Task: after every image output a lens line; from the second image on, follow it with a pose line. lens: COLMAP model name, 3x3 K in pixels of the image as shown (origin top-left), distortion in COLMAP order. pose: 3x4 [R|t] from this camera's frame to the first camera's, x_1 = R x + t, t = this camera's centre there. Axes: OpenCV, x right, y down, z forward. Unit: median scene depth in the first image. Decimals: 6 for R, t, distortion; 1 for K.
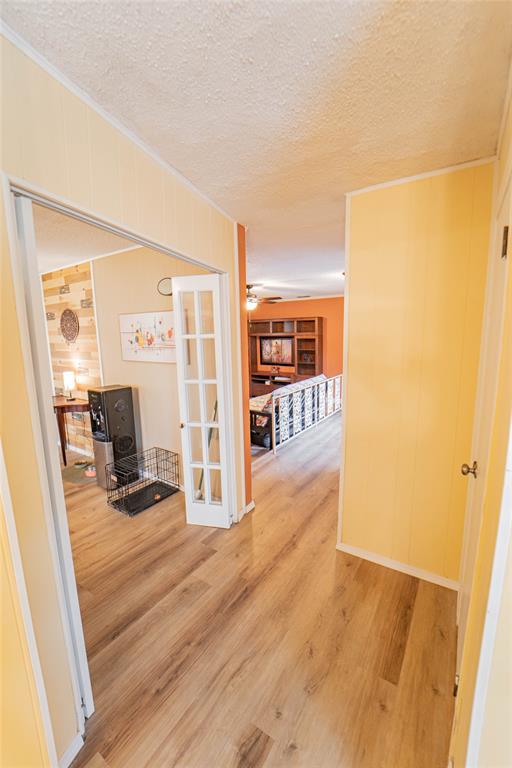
lens RADIAL K [[312.8, 0, 261.9], [0, 312.8, 382.0], [0, 0, 1]] dist [-0.028775, 0.000194]
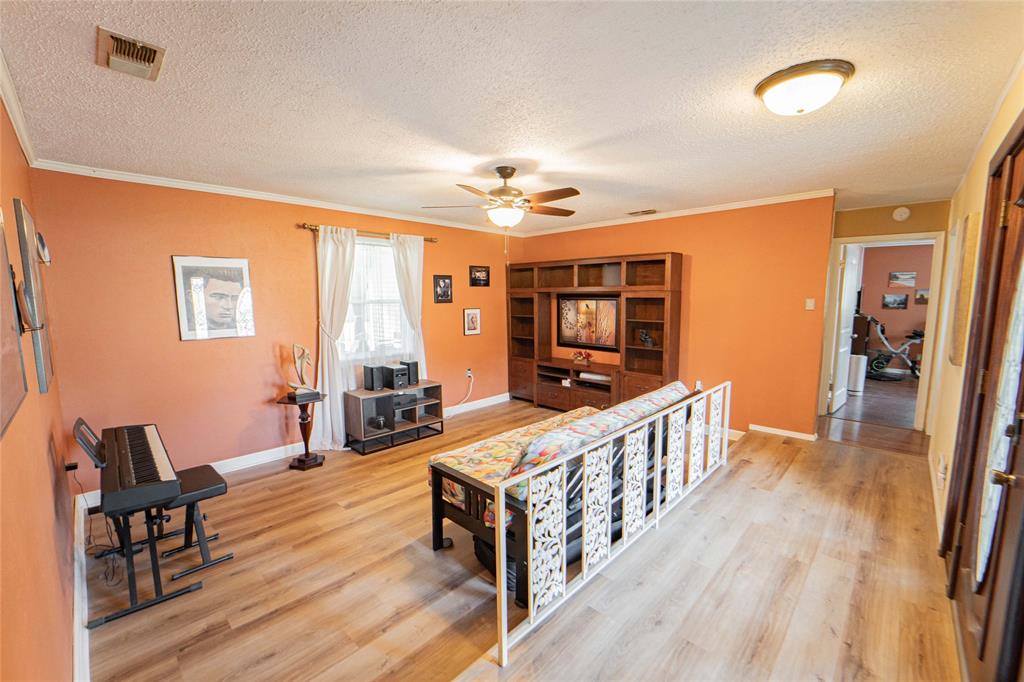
lens RADIAL K [[417.1, 0, 515.2], [0, 417.1, 347.1], [0, 0, 1]] dist [-0.028775, 0.000194]
pose [[0.983396, 0.037729, -0.177508, 0.056392], [-0.043143, 0.998711, -0.026738, -0.034304], [0.176270, 0.033952, 0.983756, 0.308028]]
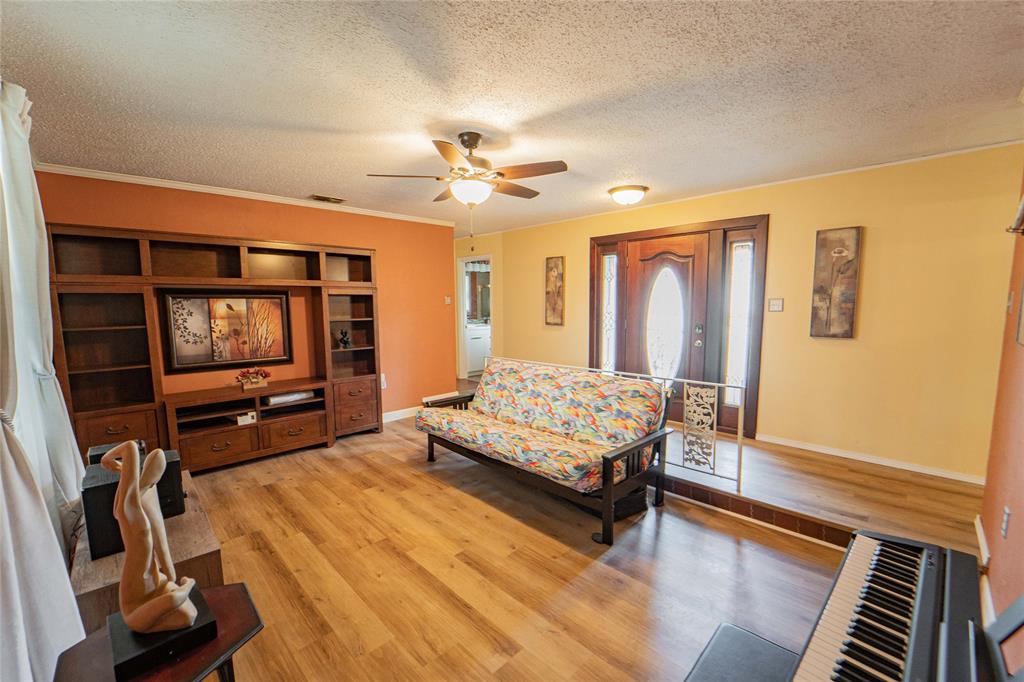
lens RADIAL K [[417.1, 0, 520.0], [0, 417.1, 348.8], [0, 0, 1]] dist [-0.028775, 0.000194]
pose [[0.218594, -0.091550, 0.971512, -0.361965], [0.150717, 0.986810, 0.059080, -0.057168], [-0.964106, 0.133509, 0.229509, 0.595140]]
